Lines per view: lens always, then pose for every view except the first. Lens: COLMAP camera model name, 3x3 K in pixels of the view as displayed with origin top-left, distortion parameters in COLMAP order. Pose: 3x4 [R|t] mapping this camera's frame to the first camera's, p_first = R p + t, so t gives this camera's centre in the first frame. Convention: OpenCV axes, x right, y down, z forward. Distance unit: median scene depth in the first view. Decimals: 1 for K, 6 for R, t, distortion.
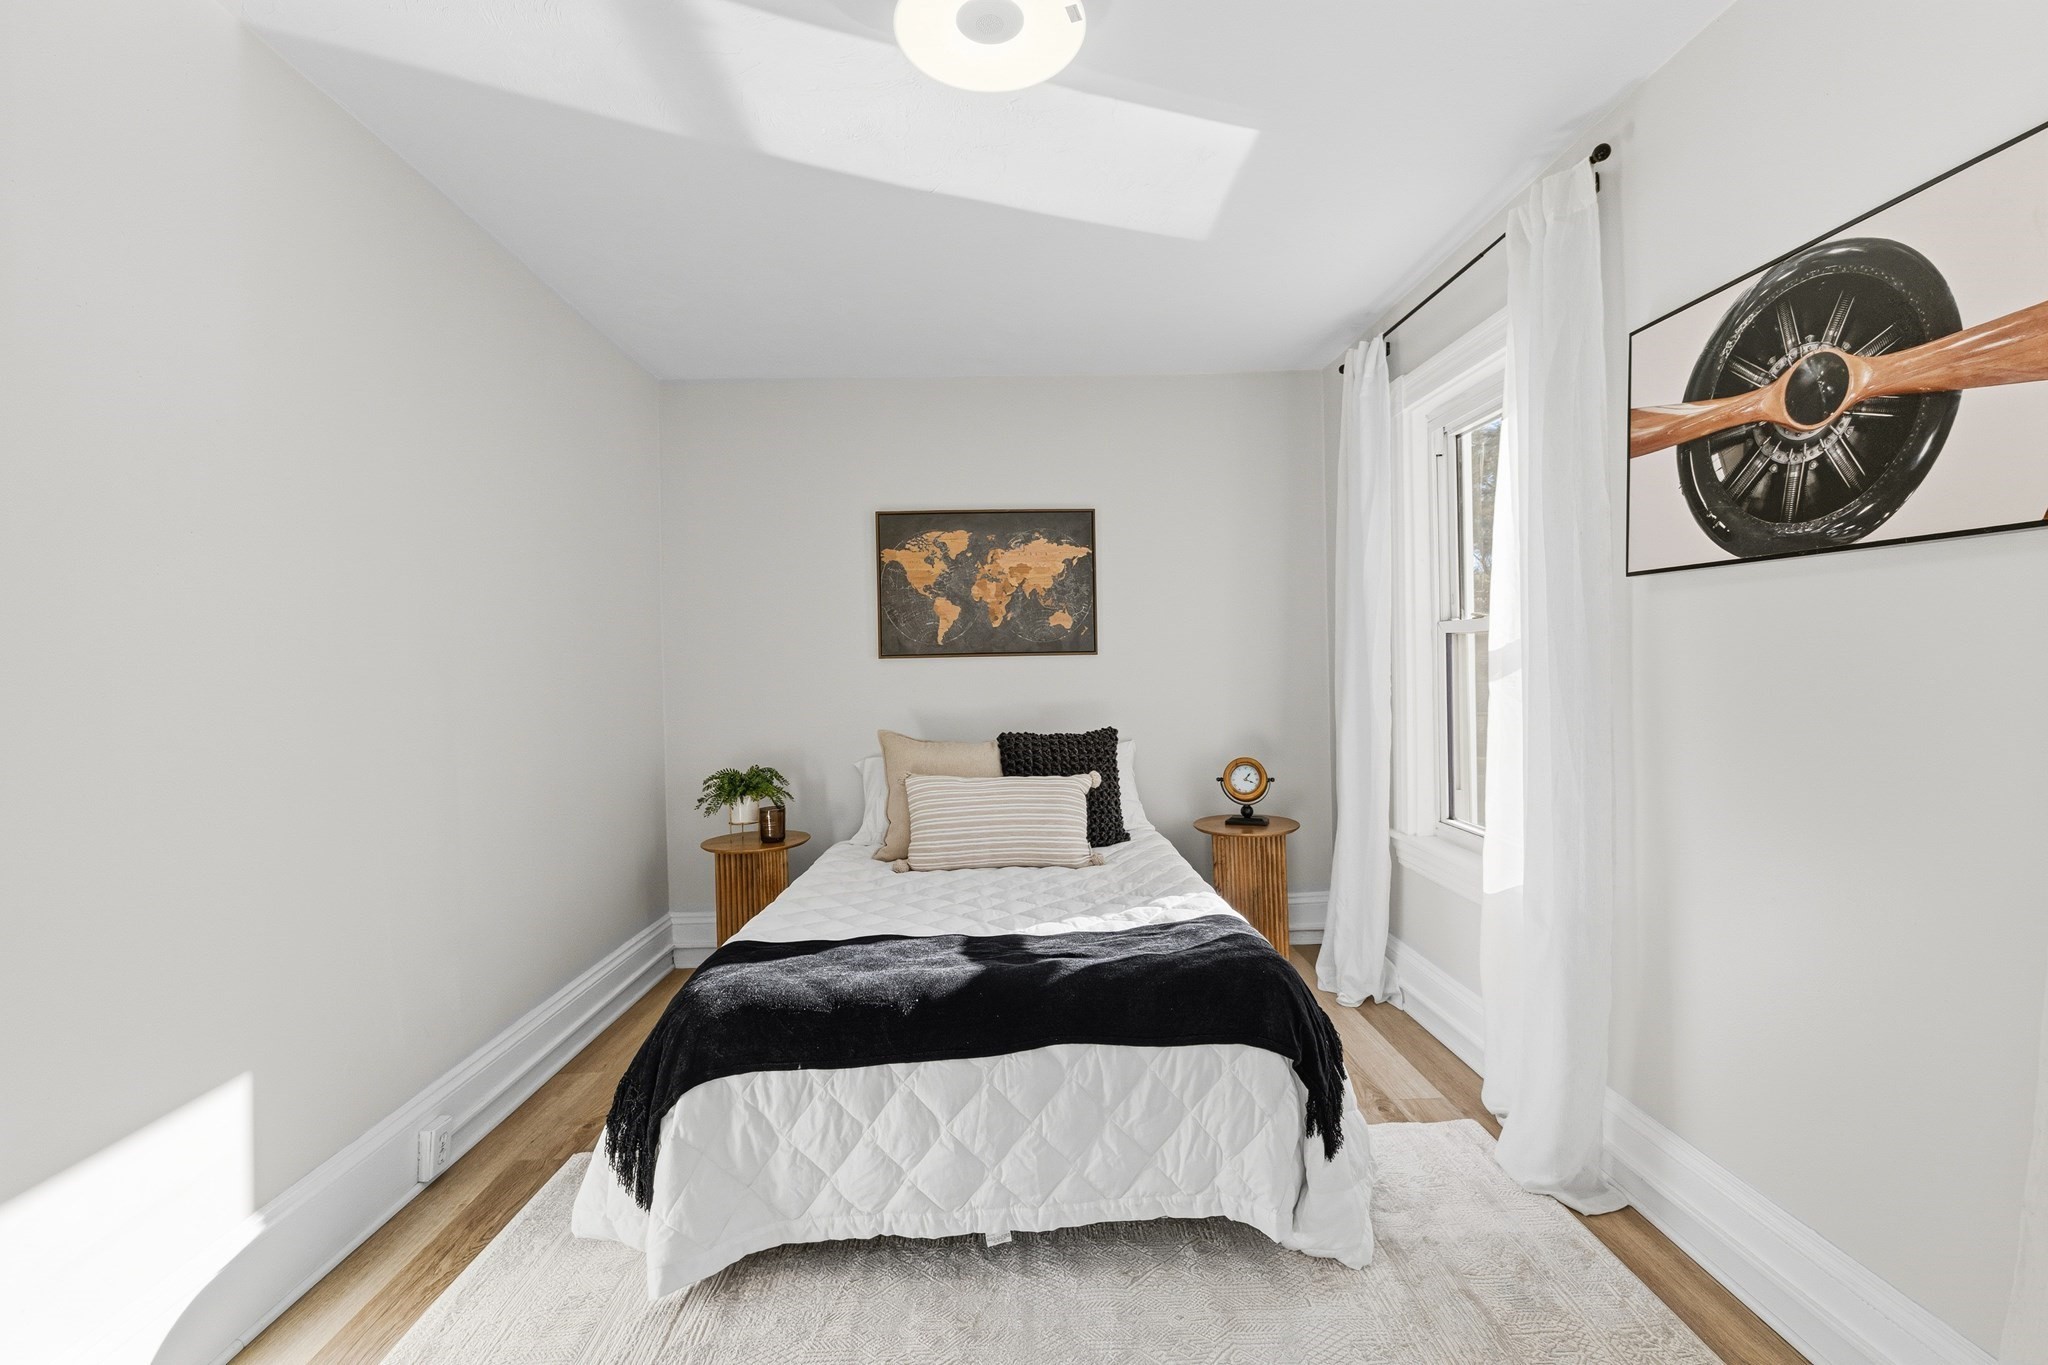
lens RADIAL K [[881.7, 0, 997.5], [0, 881.7, 666.8], [0, 0, 1]] dist [0.001521, 0.000482]
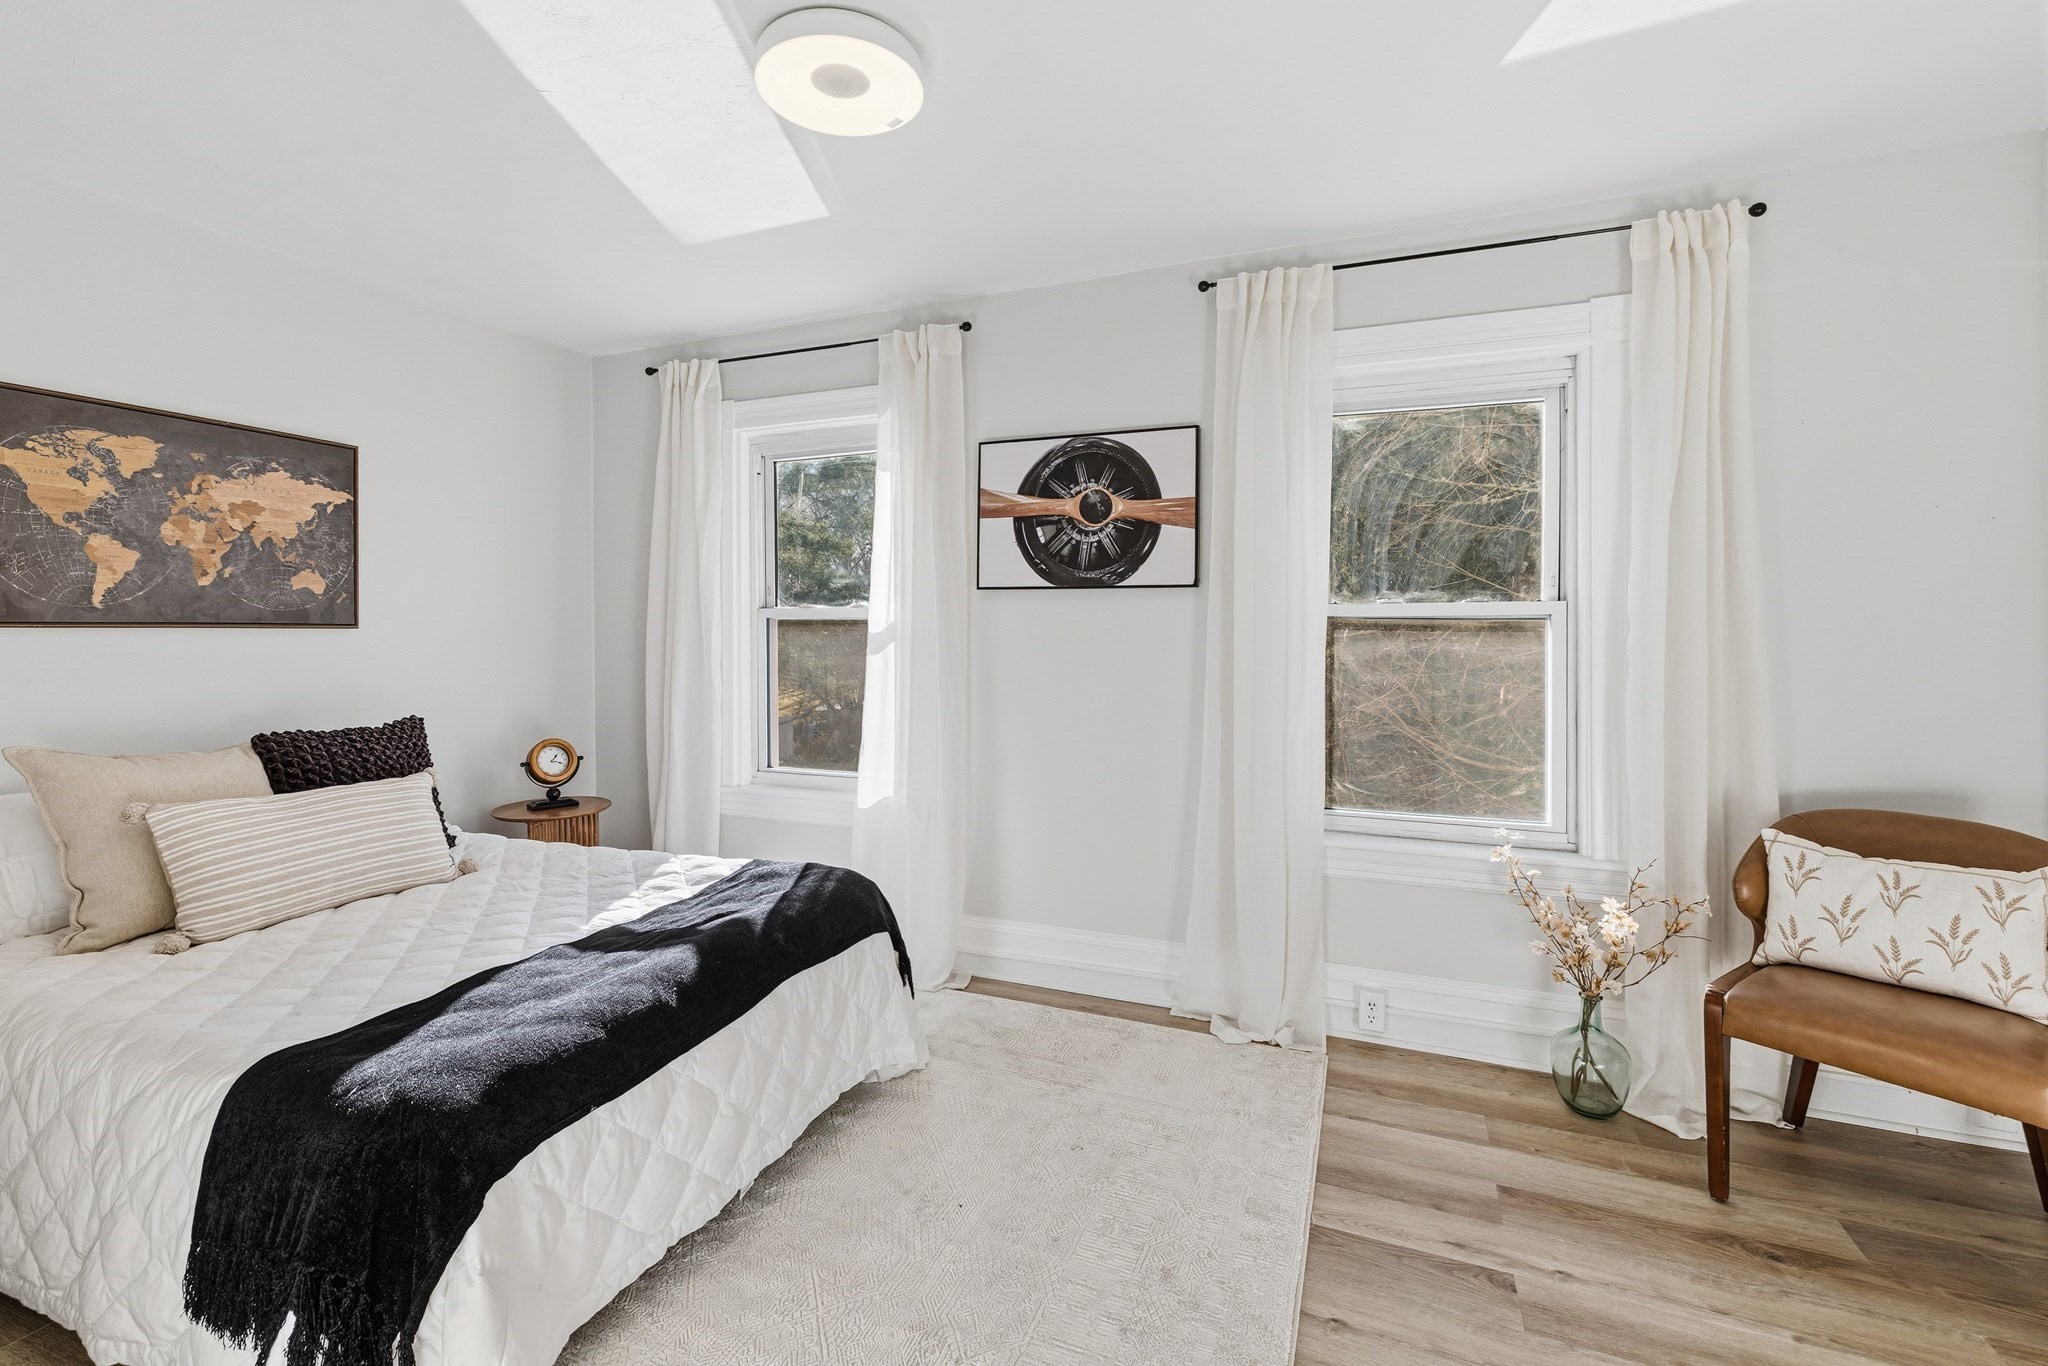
lens RADIAL K [[891.0, 0, 1022.5], [0, 891.0, 637.7], [0, 0, 1]] dist [0.000916, 0.000153]
pose [[0.409482, 0.012977, 0.912226, -0.676937], [-0.000521, 0.999902, -0.013991, 0.009589], [-0.912318, 0.005254, 0.409449, 0.215460]]
